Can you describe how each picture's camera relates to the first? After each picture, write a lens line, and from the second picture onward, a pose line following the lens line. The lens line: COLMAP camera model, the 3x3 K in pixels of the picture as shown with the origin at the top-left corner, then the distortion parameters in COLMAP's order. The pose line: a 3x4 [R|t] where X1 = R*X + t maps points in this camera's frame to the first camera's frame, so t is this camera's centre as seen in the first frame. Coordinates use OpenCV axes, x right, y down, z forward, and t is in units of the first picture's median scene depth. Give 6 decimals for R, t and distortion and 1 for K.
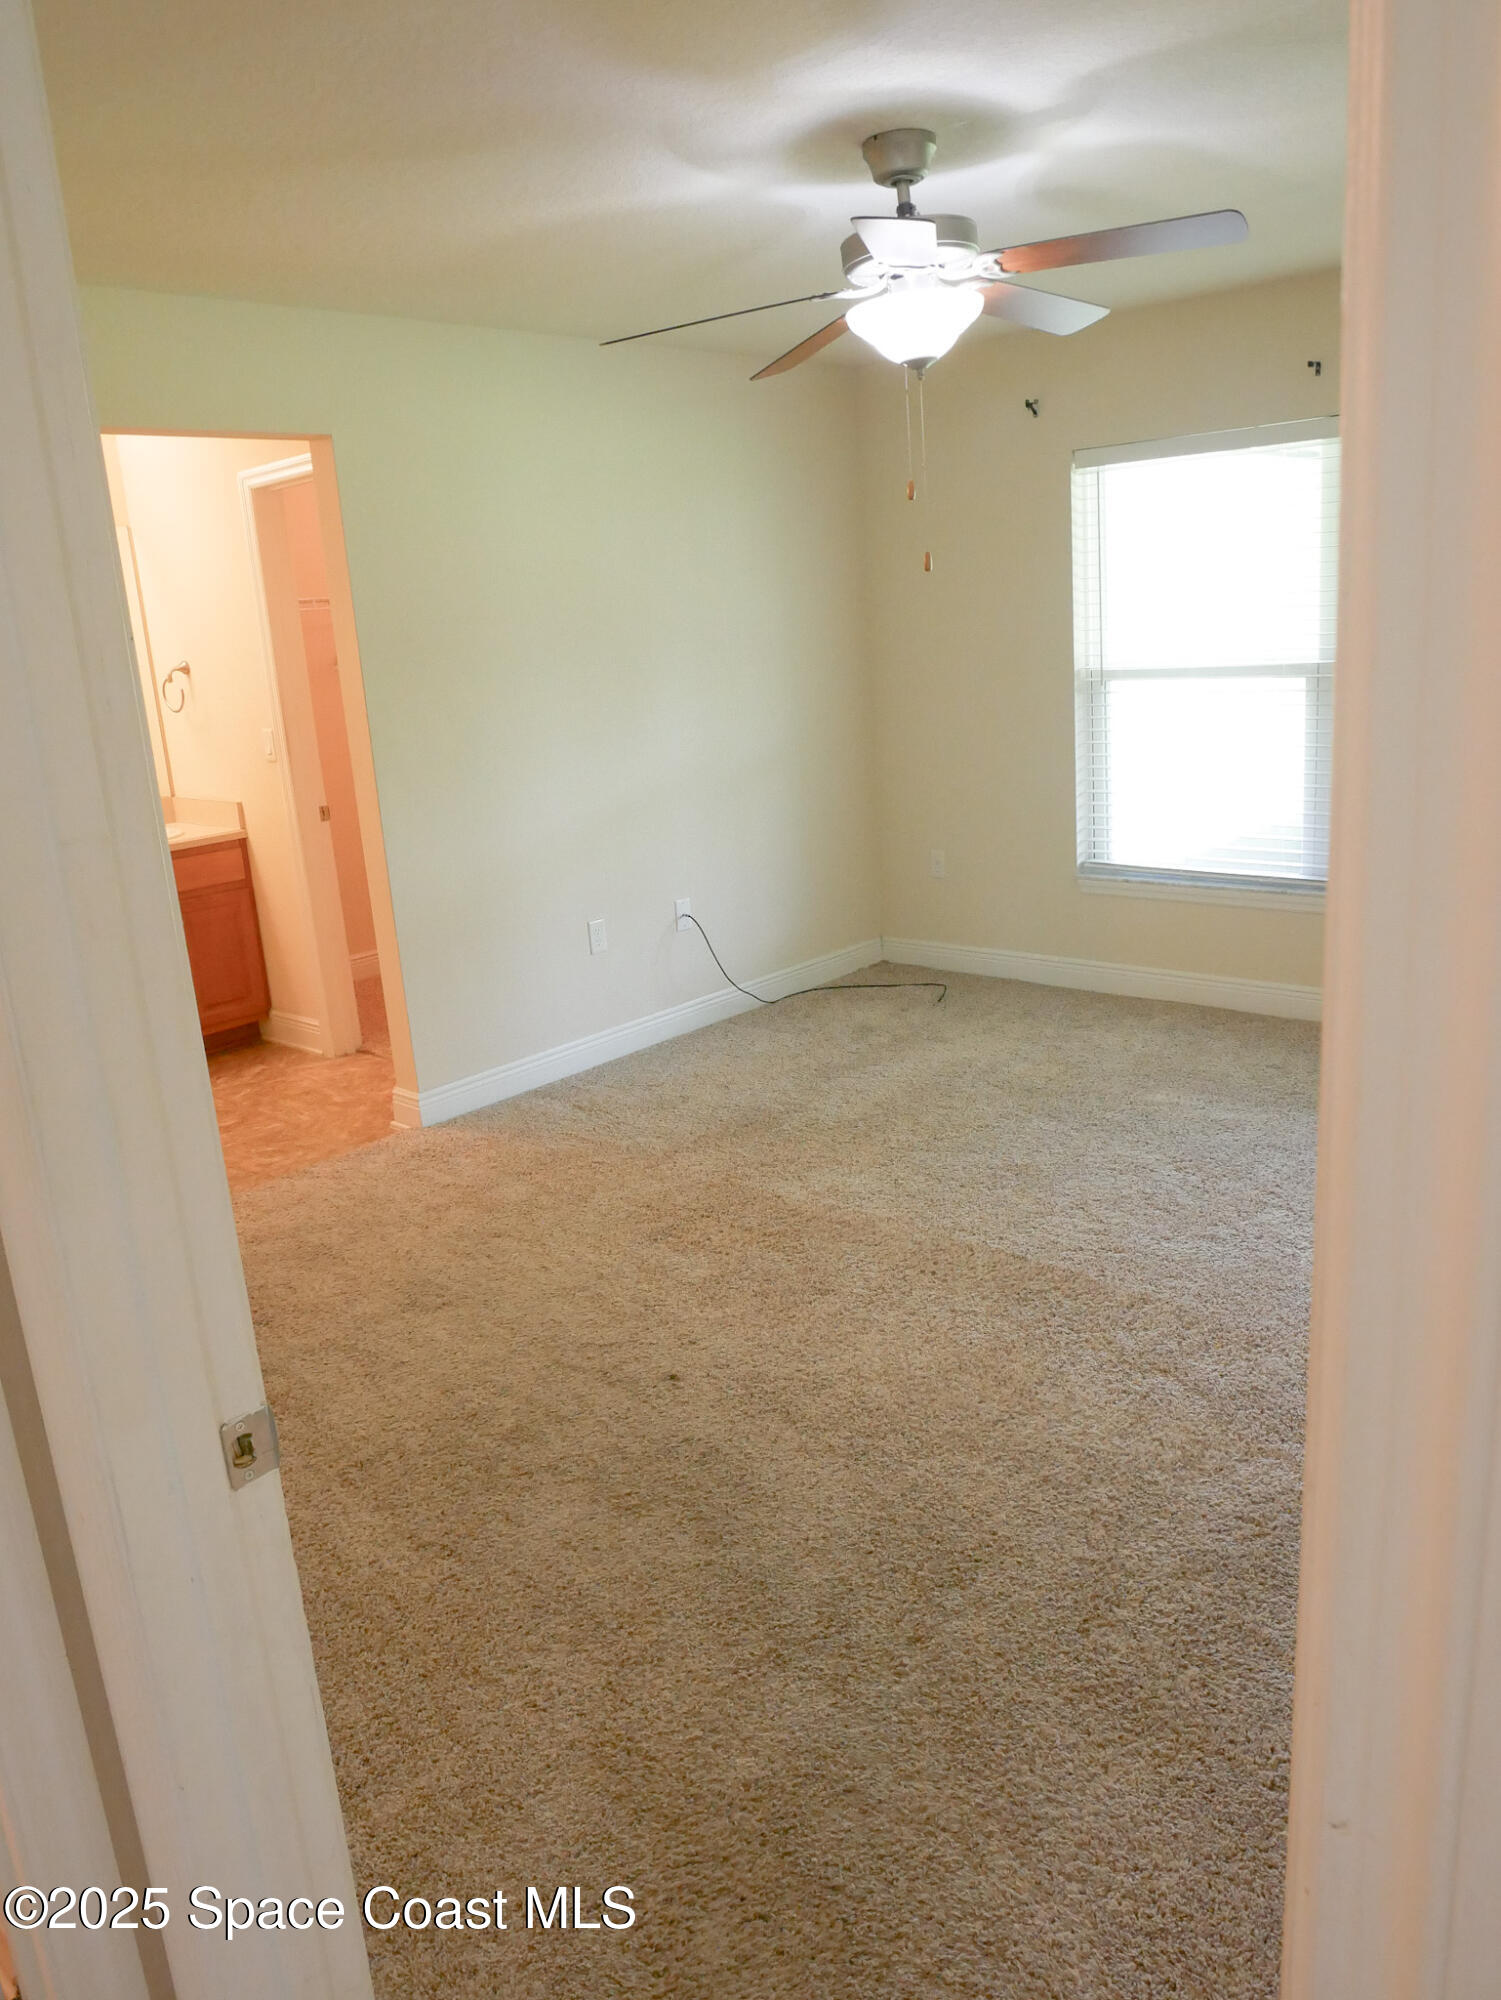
lens RADIAL K [[1426.4, 0, 741.0], [0, 1426.4, 986.0], [0, 0, 1]] dist [-0.050497, 0.023930]
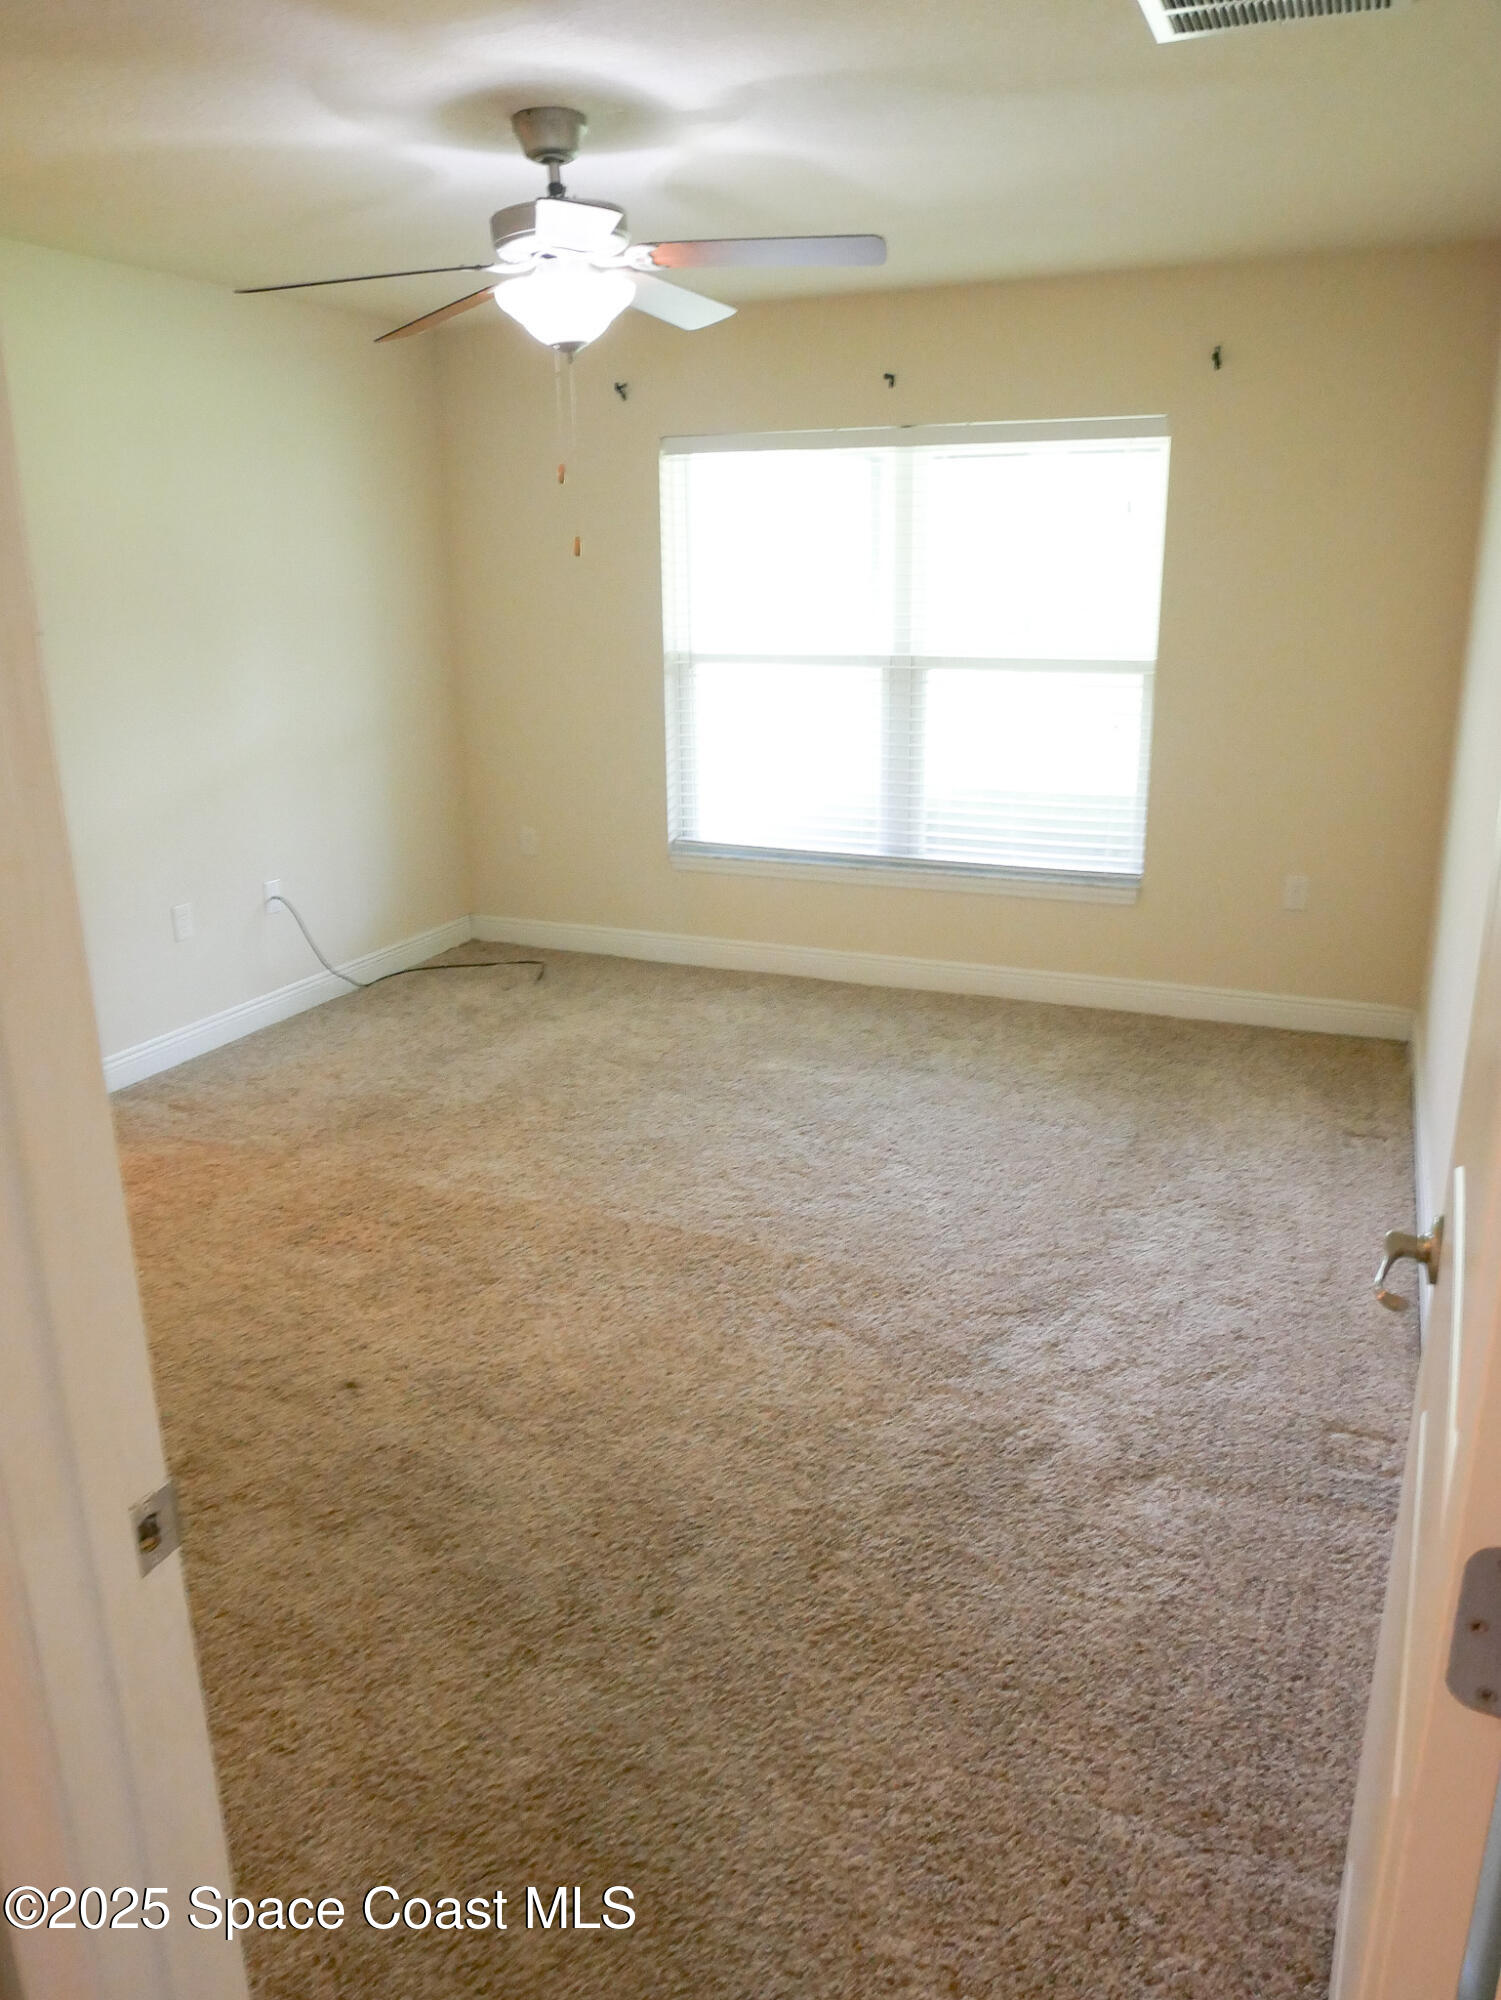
lens RADIAL K [[1426.4, 0, 749.9], [0, 1426.4, 987.6], [0, 0, 1]] dist [-0.050497, 0.023930]
pose [[0.944091, -0.034217, 0.327905, -0.099791], [0.026907, 0.999279, 0.026803, -0.012366], [-0.328586, -0.016481, 0.944330, 0.010350]]
